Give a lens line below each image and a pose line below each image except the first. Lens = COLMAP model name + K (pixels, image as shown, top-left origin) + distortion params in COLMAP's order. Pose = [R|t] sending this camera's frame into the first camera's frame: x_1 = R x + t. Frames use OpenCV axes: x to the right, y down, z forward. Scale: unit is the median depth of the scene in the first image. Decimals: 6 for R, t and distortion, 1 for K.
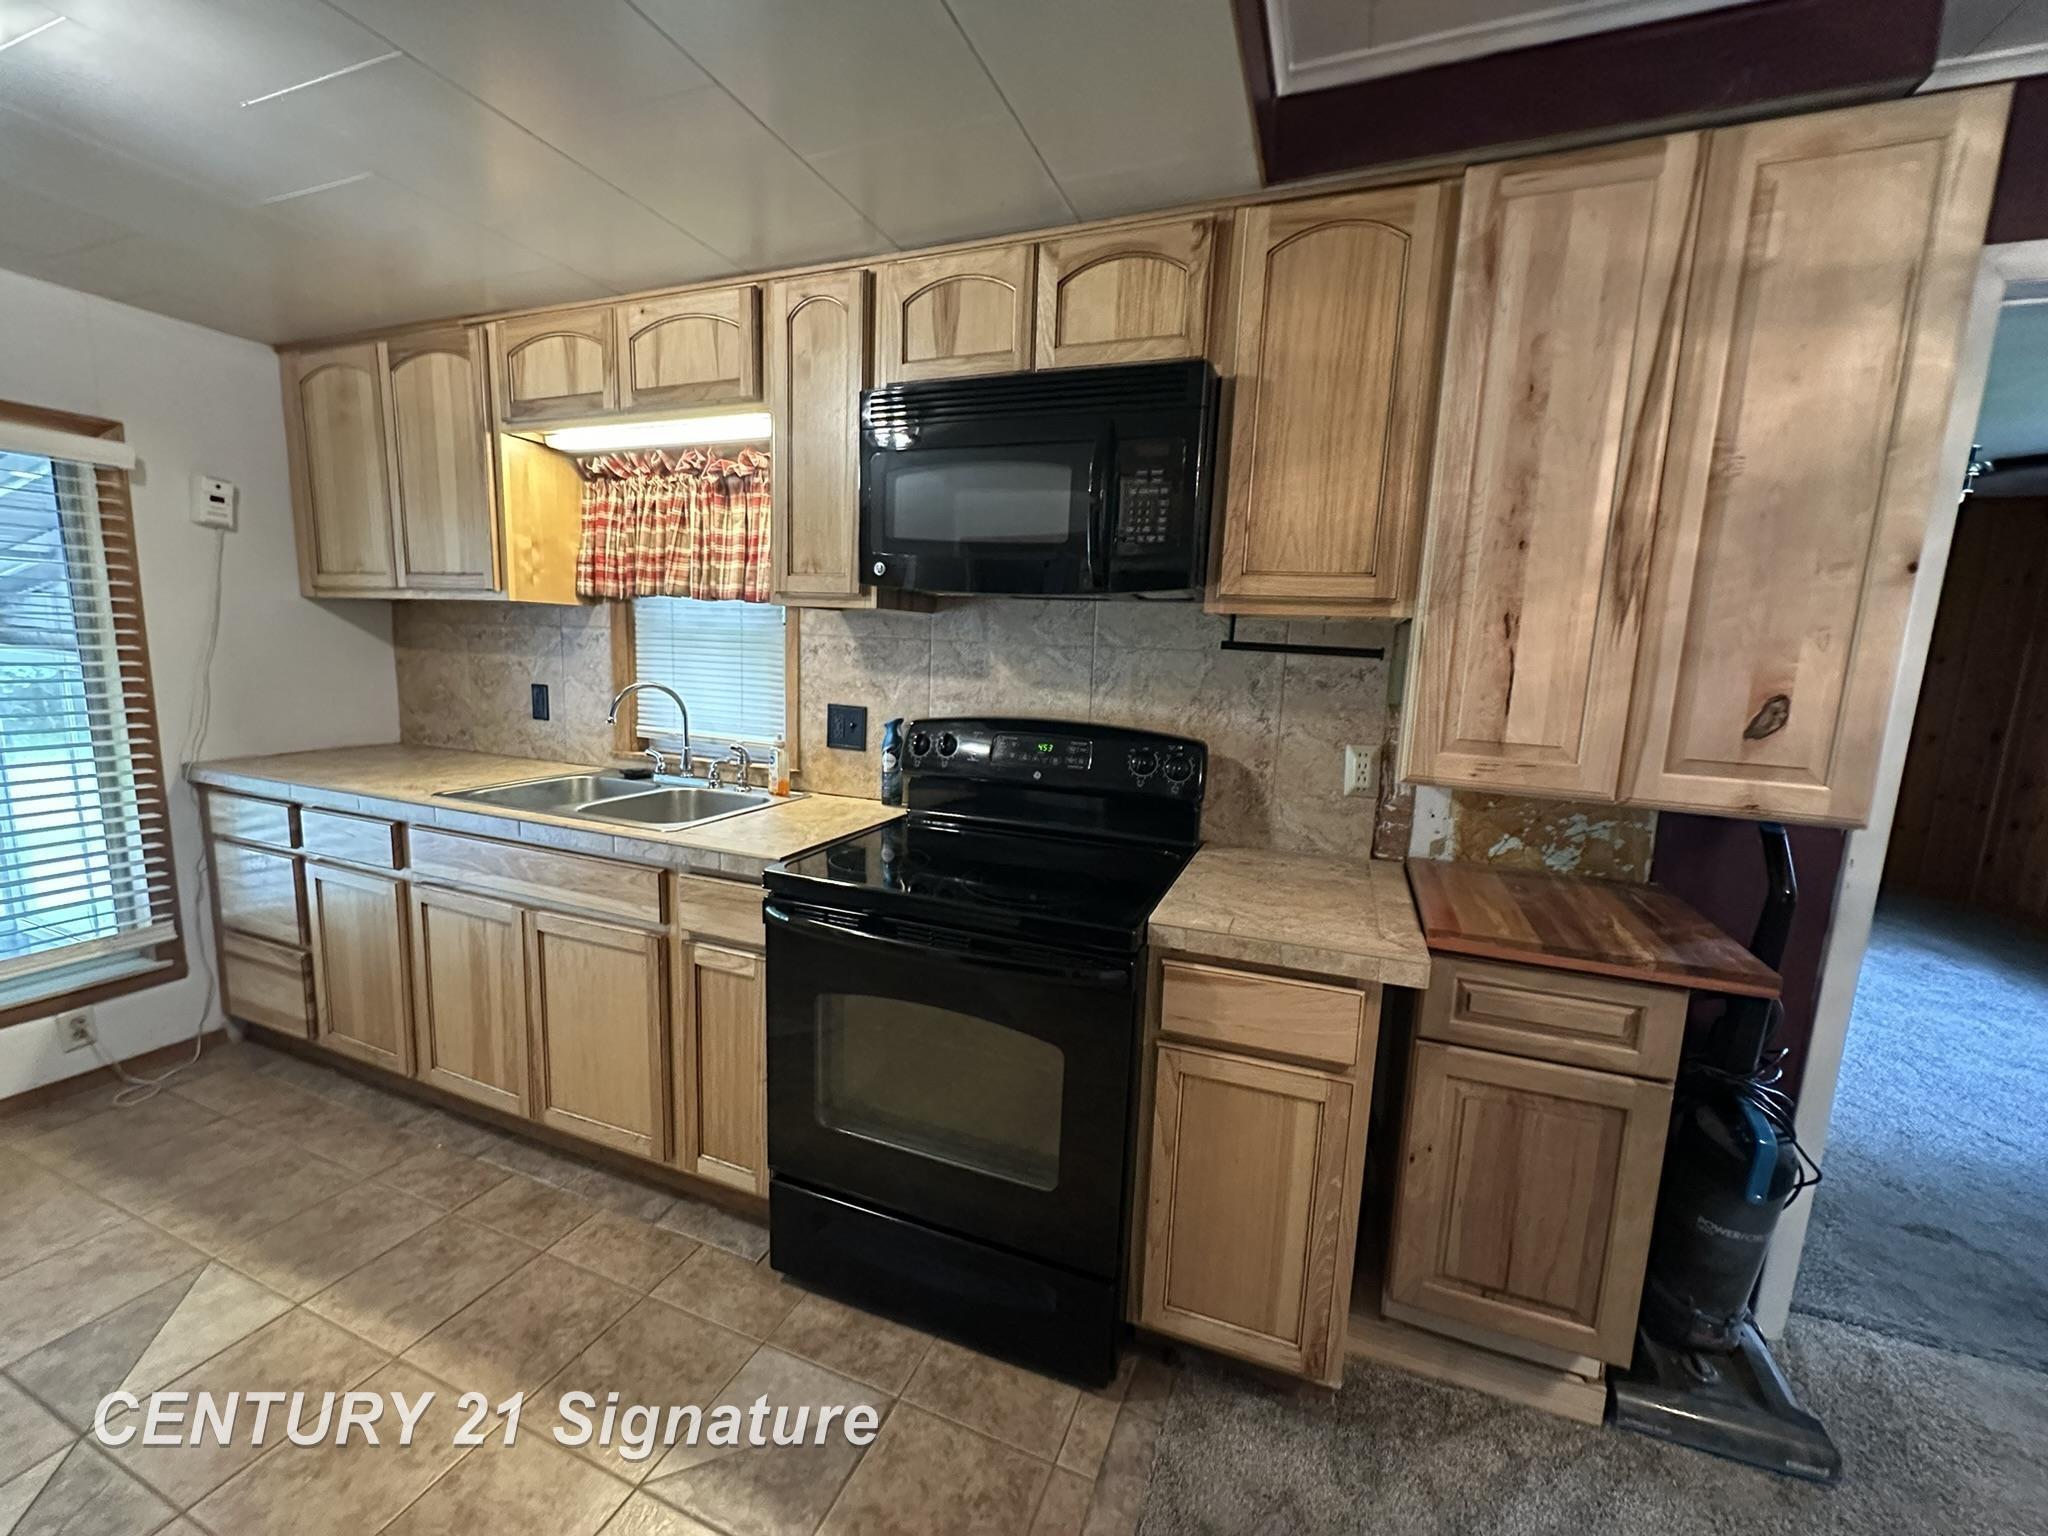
lens RADIAL K [[822.6, 0, 1027.0], [0, 822.6, 765.1], [0, 0, 1]] dist [-0.000529, 0.000575]
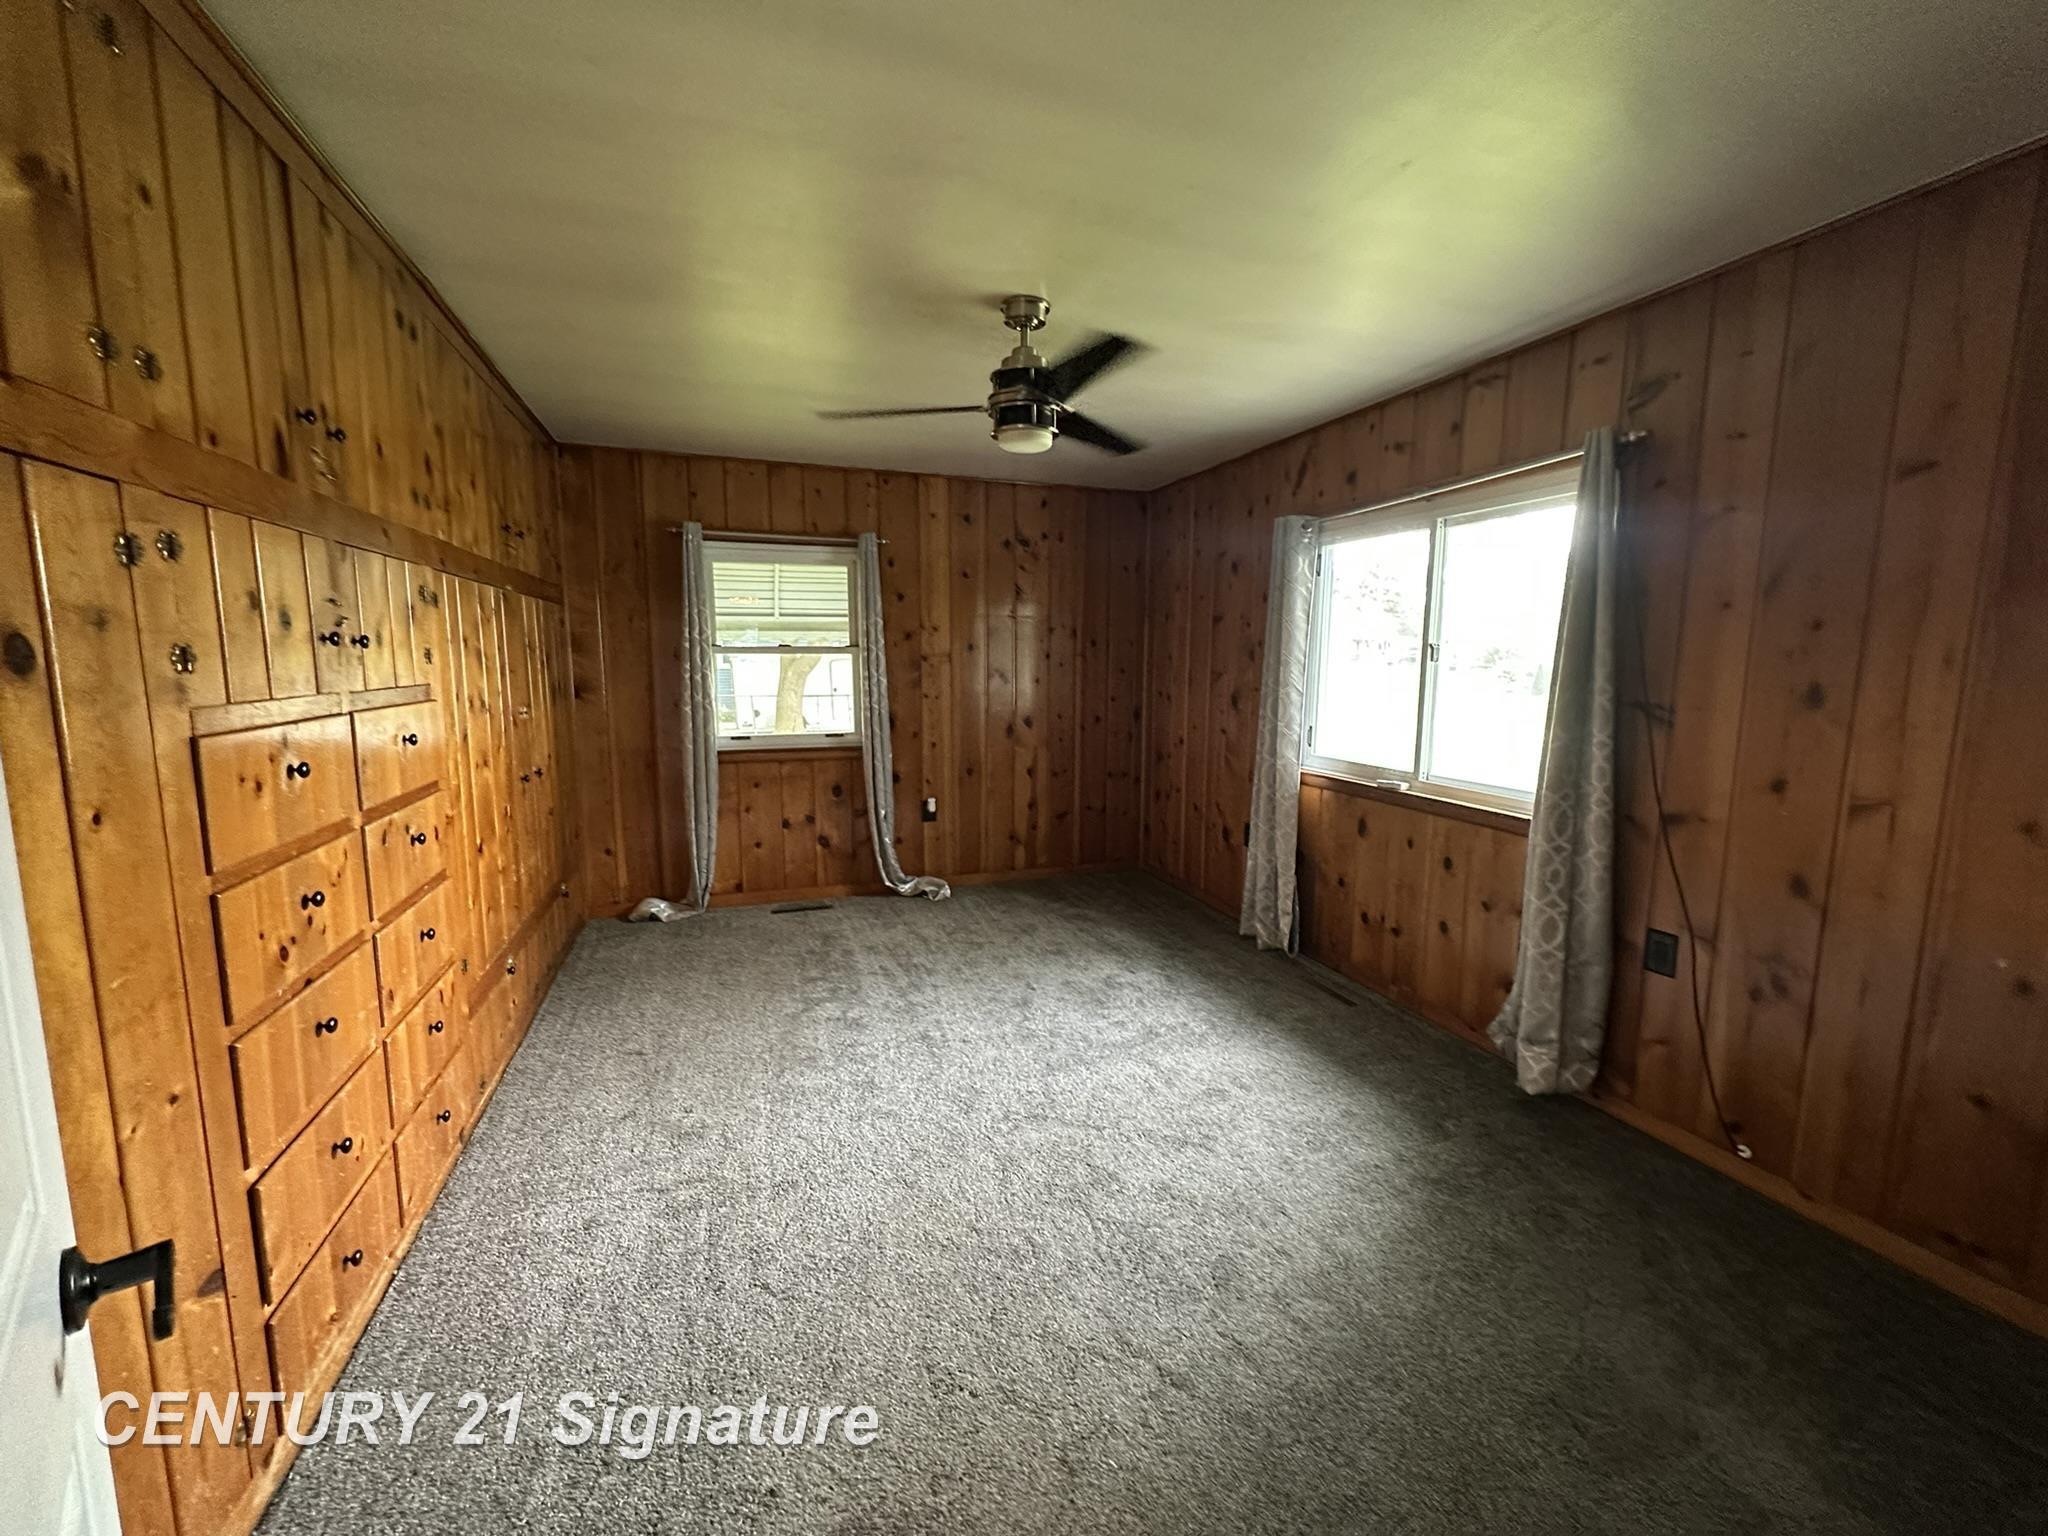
lens RADIAL K [[822.6, 0, 1027.0], [0, 822.6, 765.1], [0, 0, 1]] dist [-0.000529, 0.000575]
pose [[0.752383, -0.122810, 0.647177, 0.793567], [0.125940, 0.991162, 0.041671, -0.074319], [-0.646575, 0.050153, 0.761200, 0.601142]]
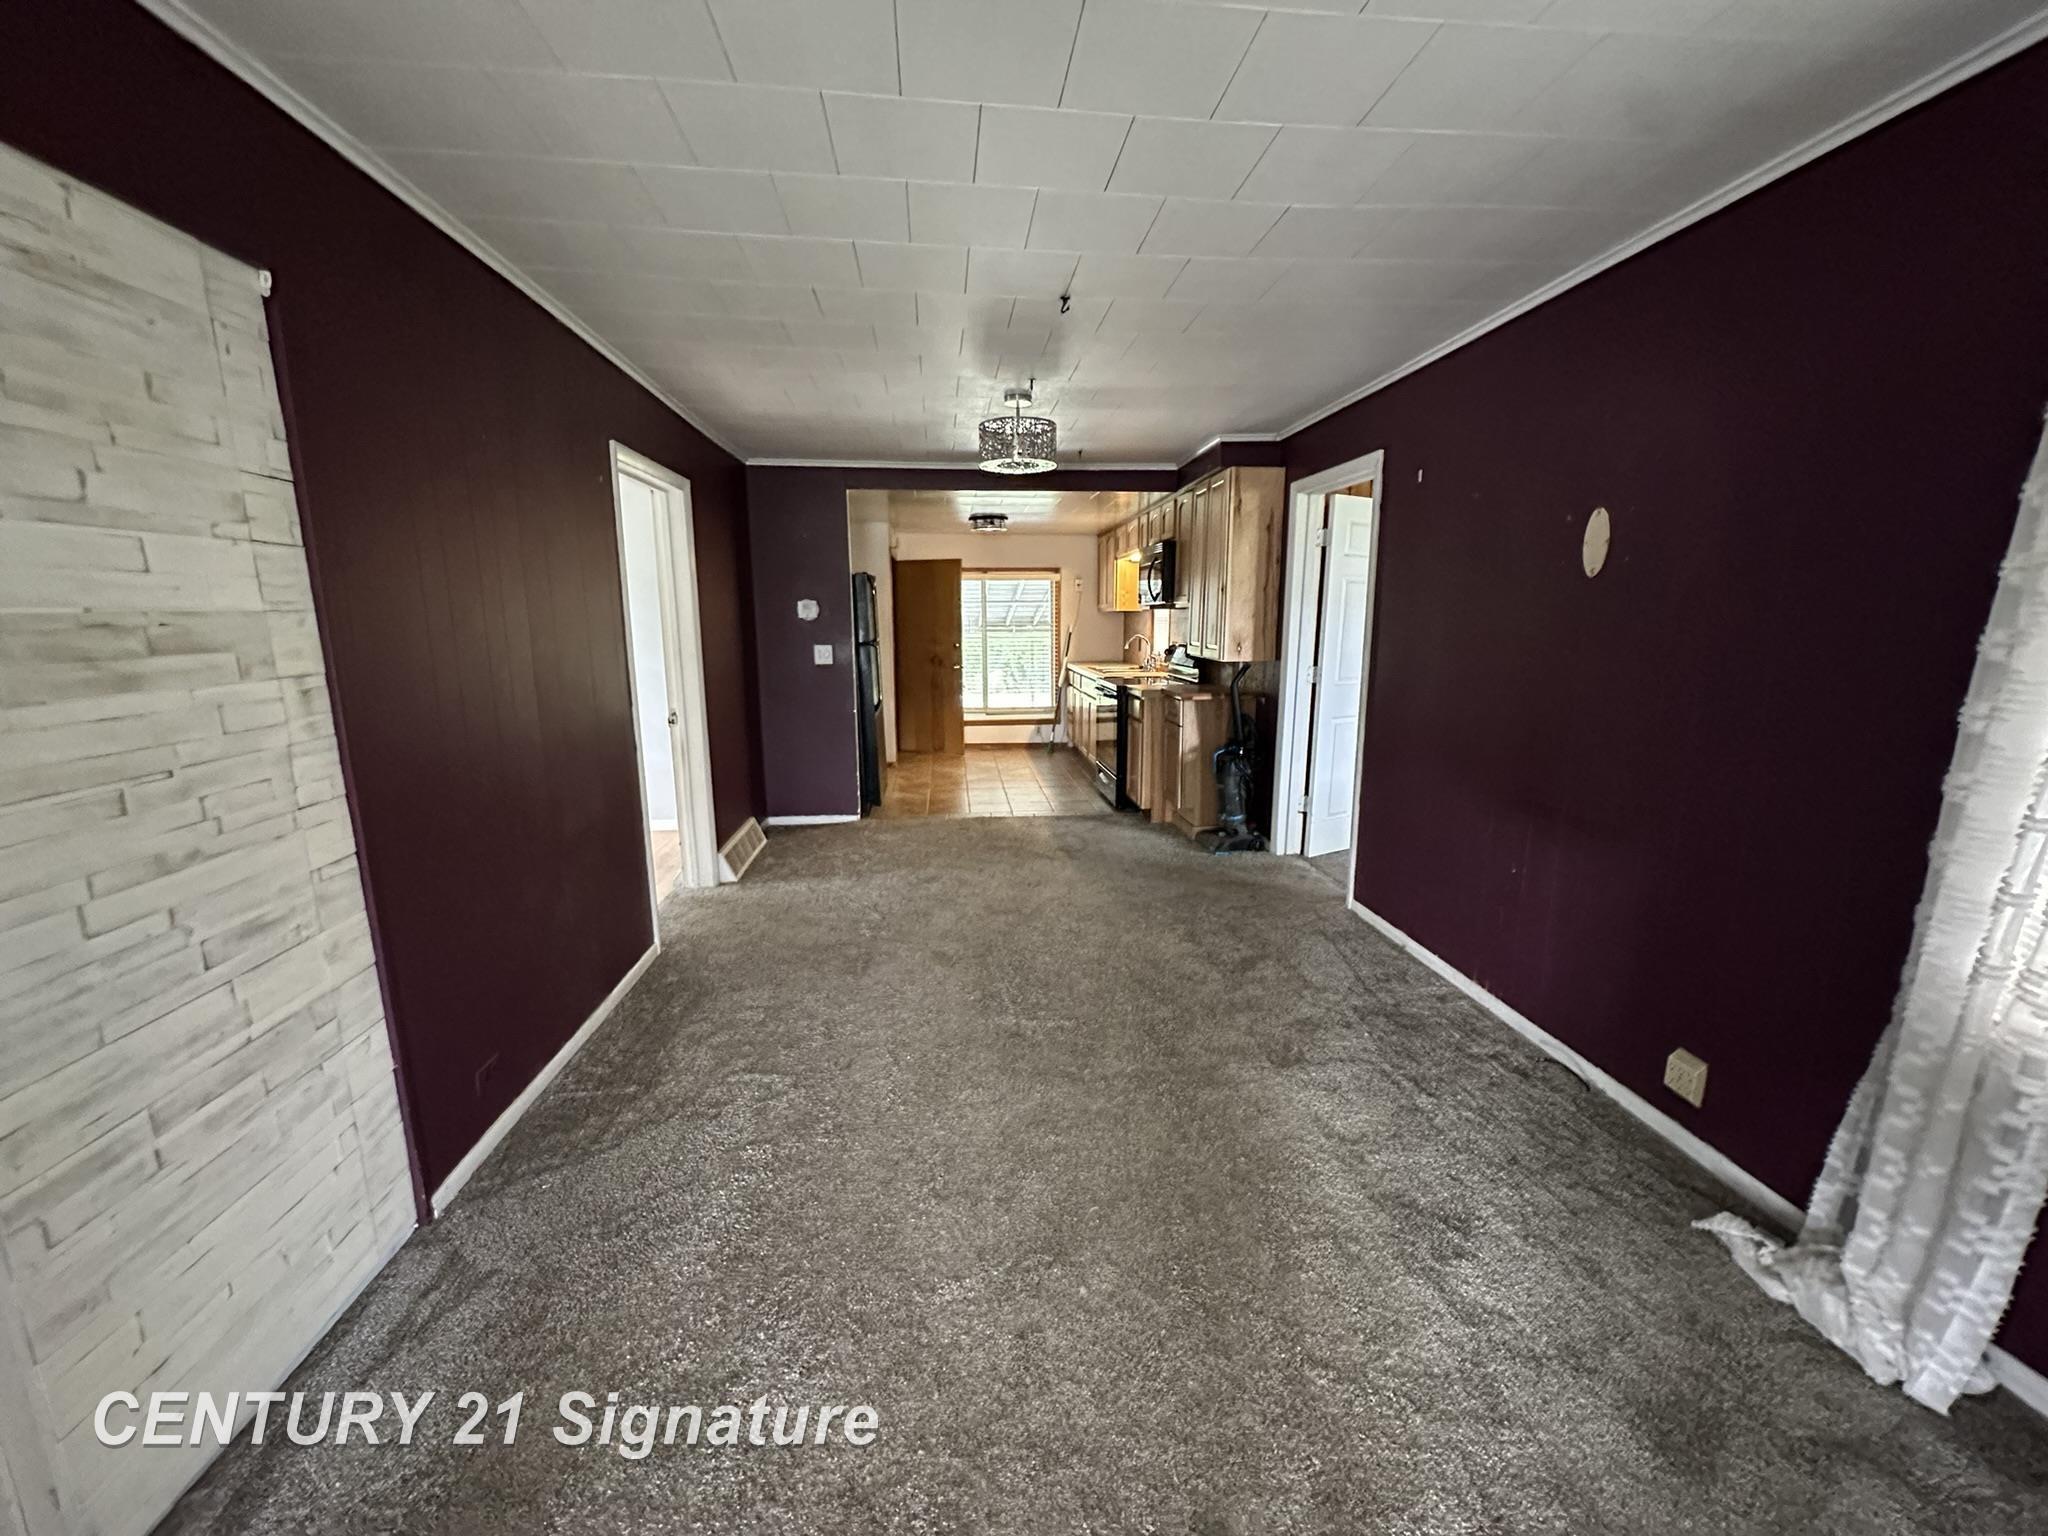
lens RADIAL K [[822.6, 0, 1027.0], [0, 822.6, 765.1], [0, 0, 1]] dist [-0.000529, 0.000575]
pose [[0.457243, 0.118579, -0.881401, 2.166668], [-0.108582, 0.991100, 0.077008, 0.193910], [0.882688, 0.060493, 0.466050, -0.792727]]
